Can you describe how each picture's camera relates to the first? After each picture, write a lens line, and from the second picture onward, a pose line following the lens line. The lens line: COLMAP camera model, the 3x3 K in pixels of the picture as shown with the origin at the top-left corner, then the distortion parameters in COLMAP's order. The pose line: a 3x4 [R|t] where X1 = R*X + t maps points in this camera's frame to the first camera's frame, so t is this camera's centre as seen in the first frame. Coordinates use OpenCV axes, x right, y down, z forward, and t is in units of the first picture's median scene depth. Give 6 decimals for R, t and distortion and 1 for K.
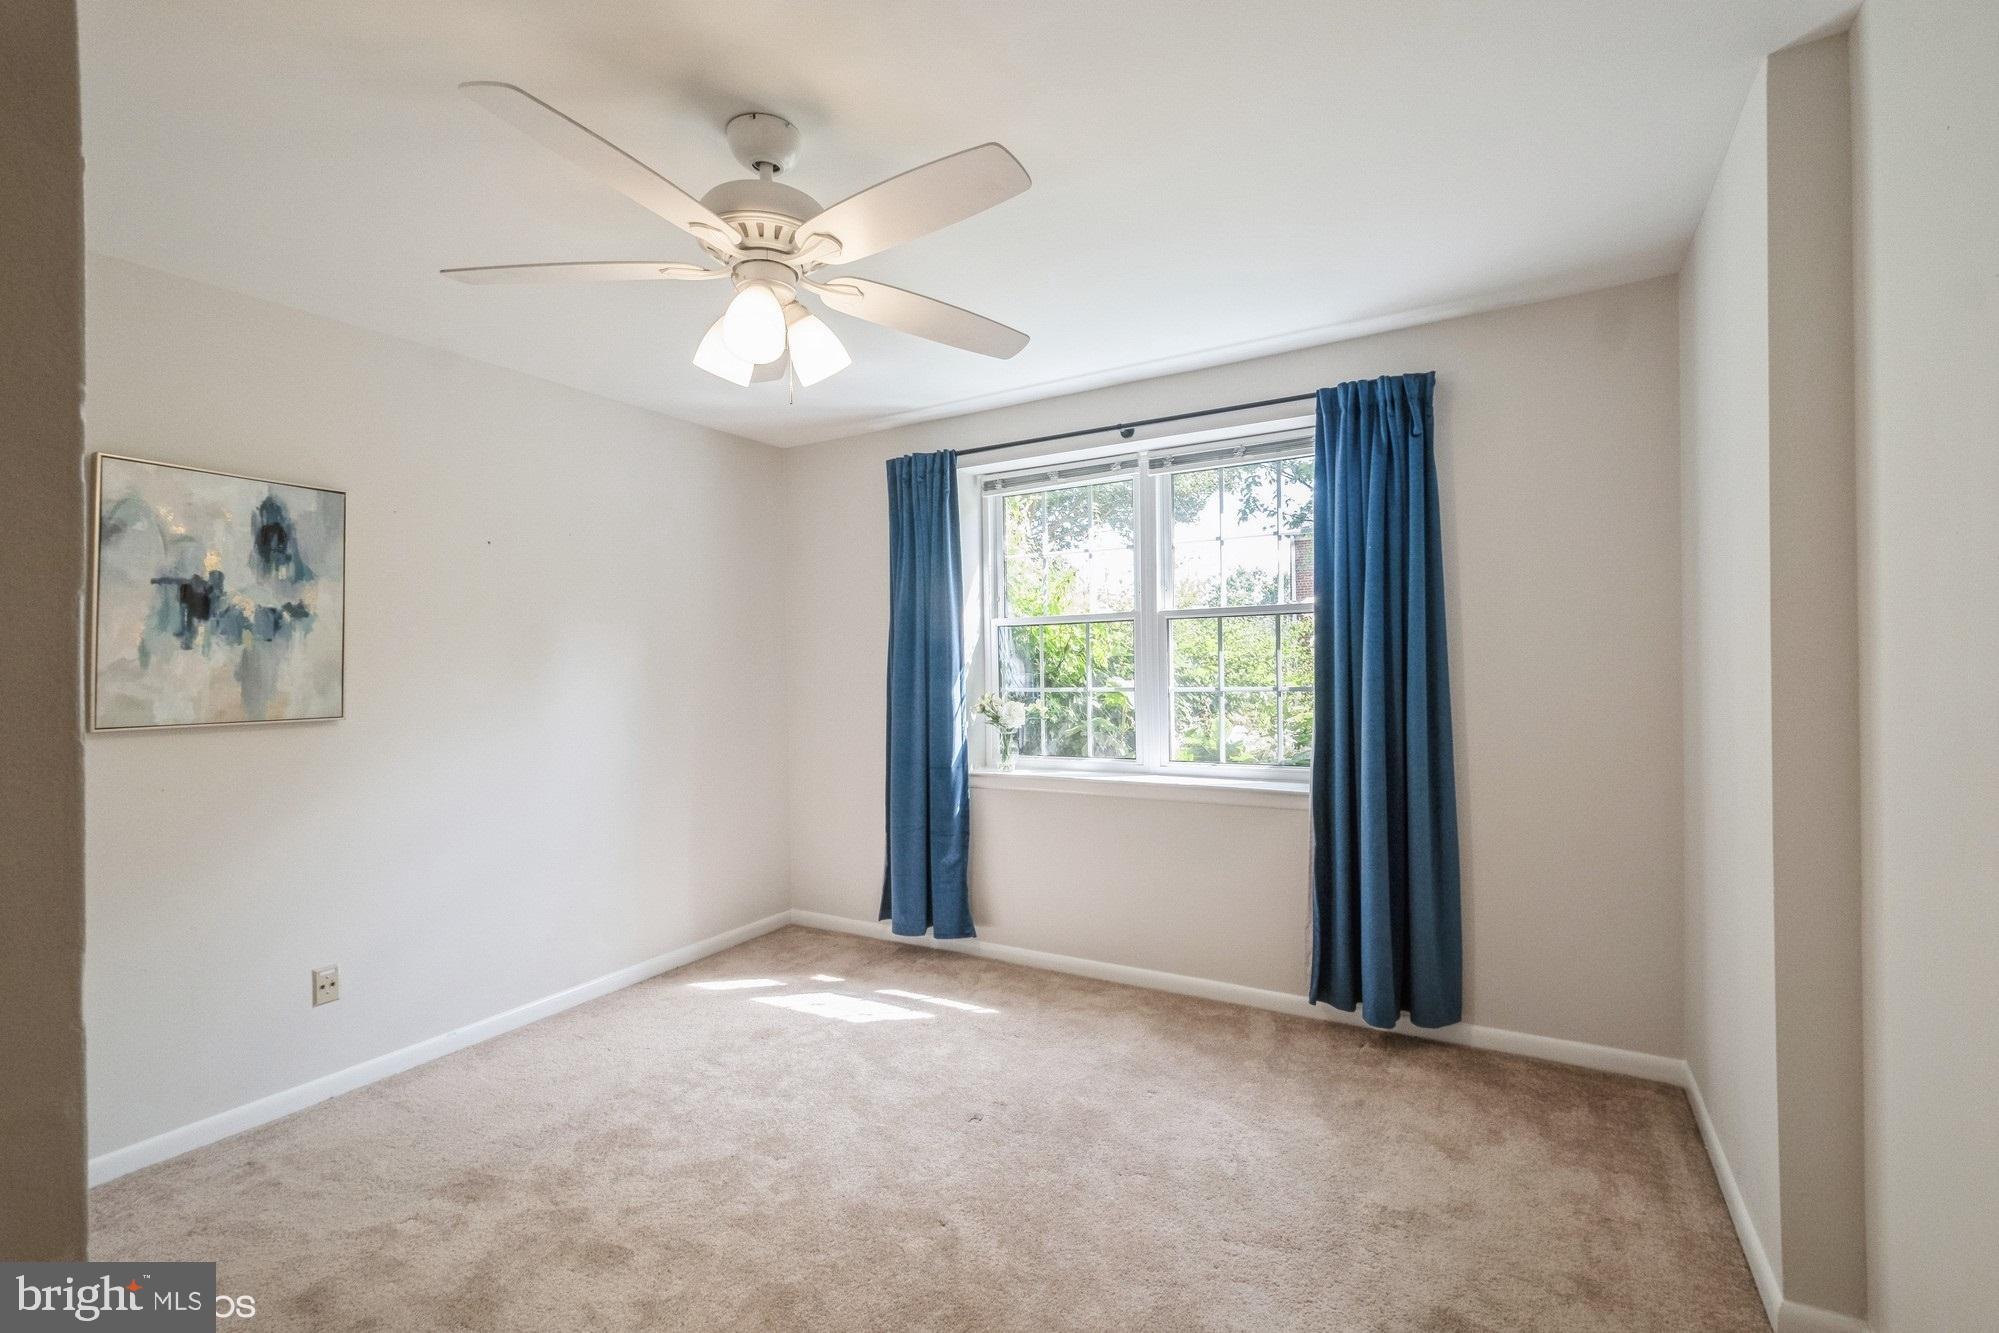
lens RADIAL K [[904.3, 0, 1001.7], [0, 904.3, 671.8], [0, 0, 1]] dist [0.005141, -0.004105]
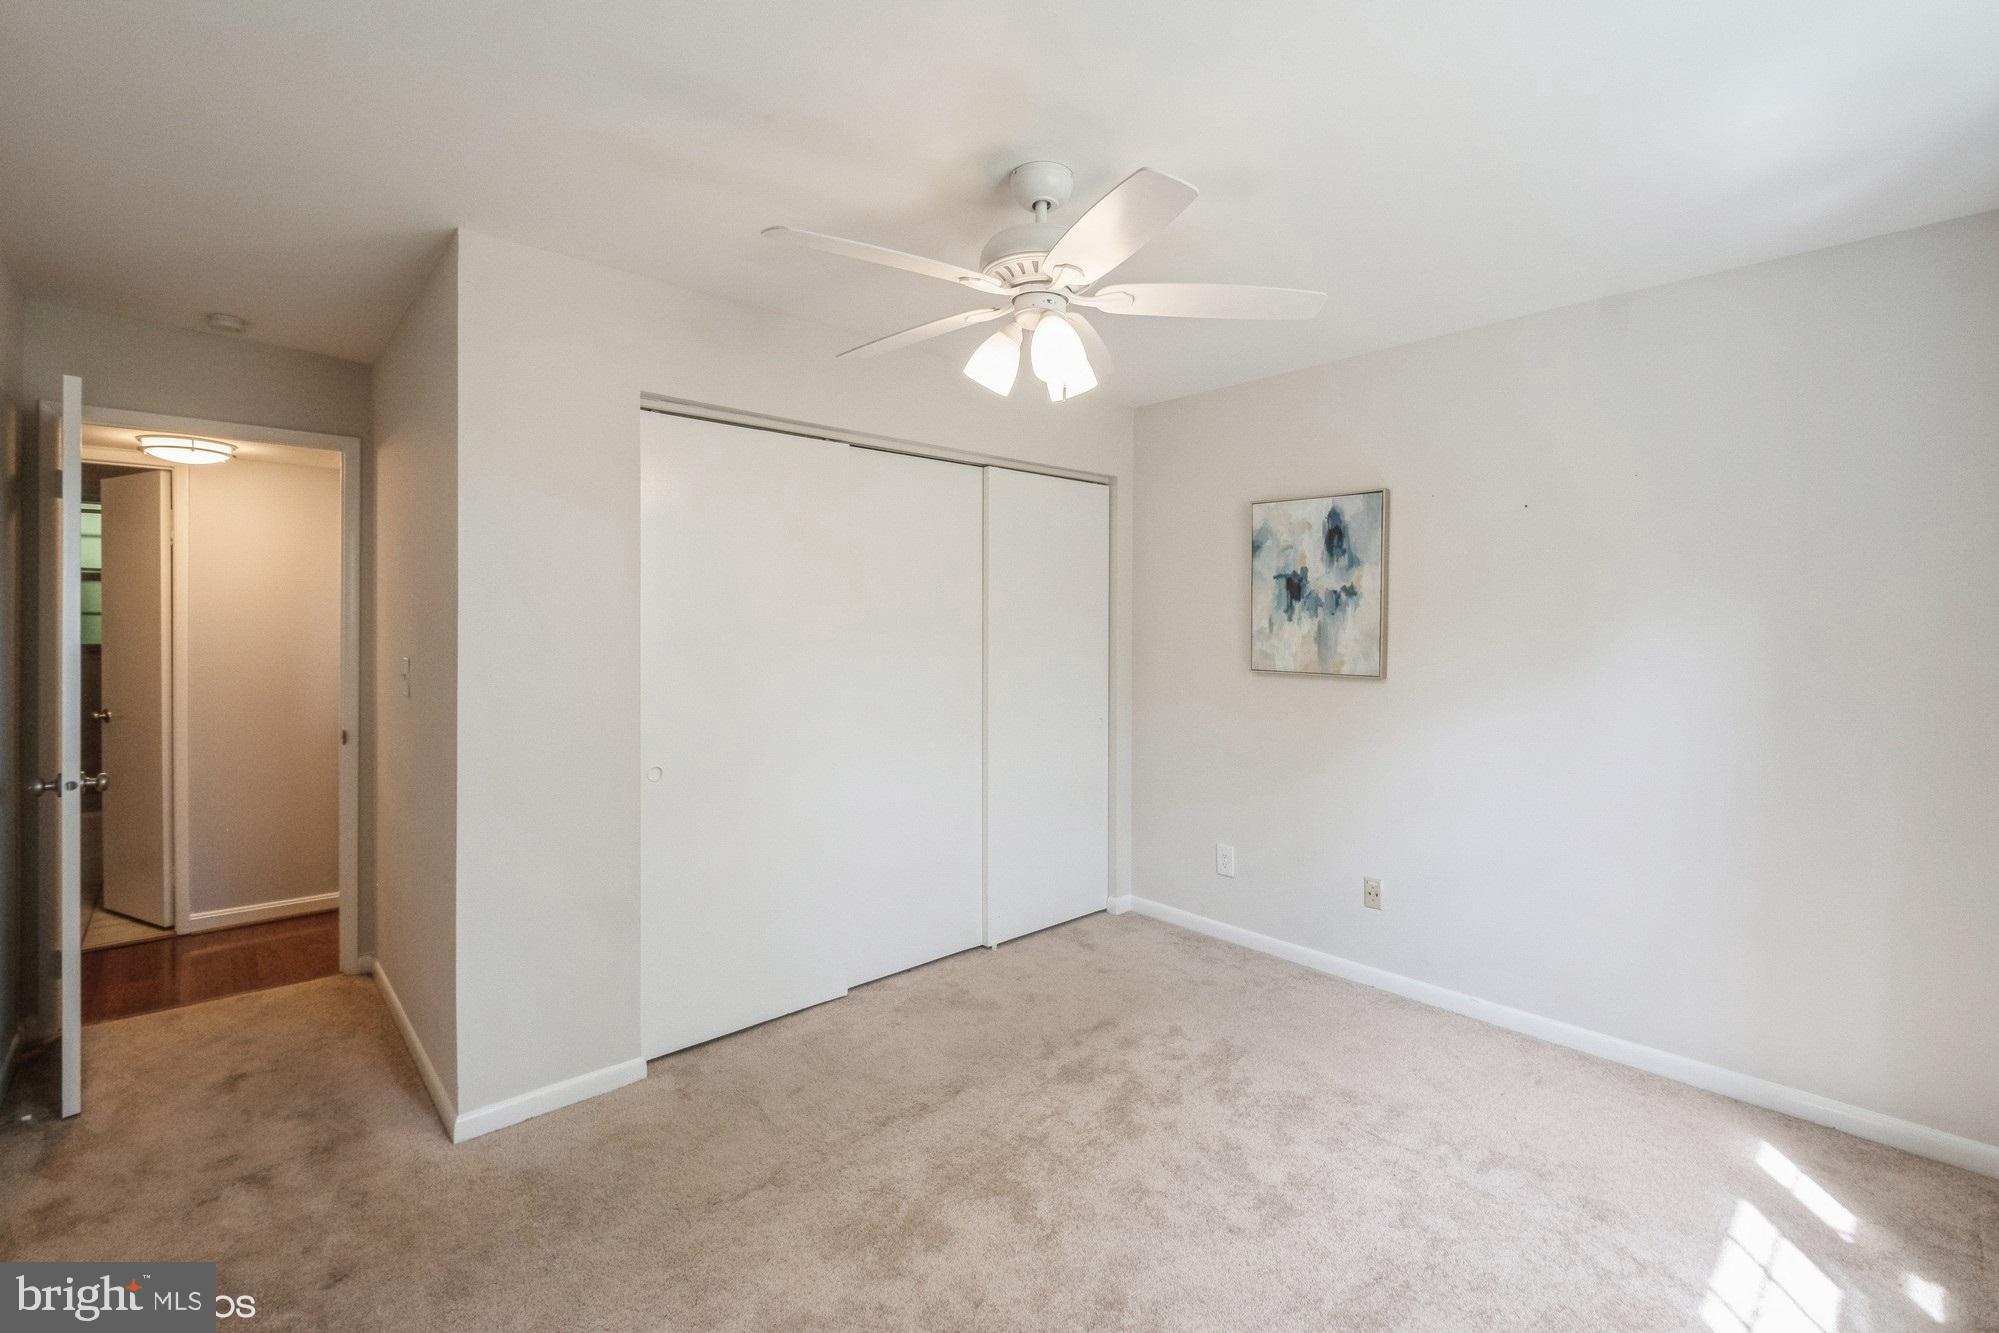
lens RADIAL K [[904.3, 0, 1021.5], [0, 904.3, 611.1], [0, 0, 1]] dist [0.005141, -0.004105]
pose [[-0.320717, -0.001594, -0.947174, 0.616475], [-0.009481, 0.999954, 0.001527, -0.037634], [0.947128, 0.009470, -0.320717, 1.008822]]
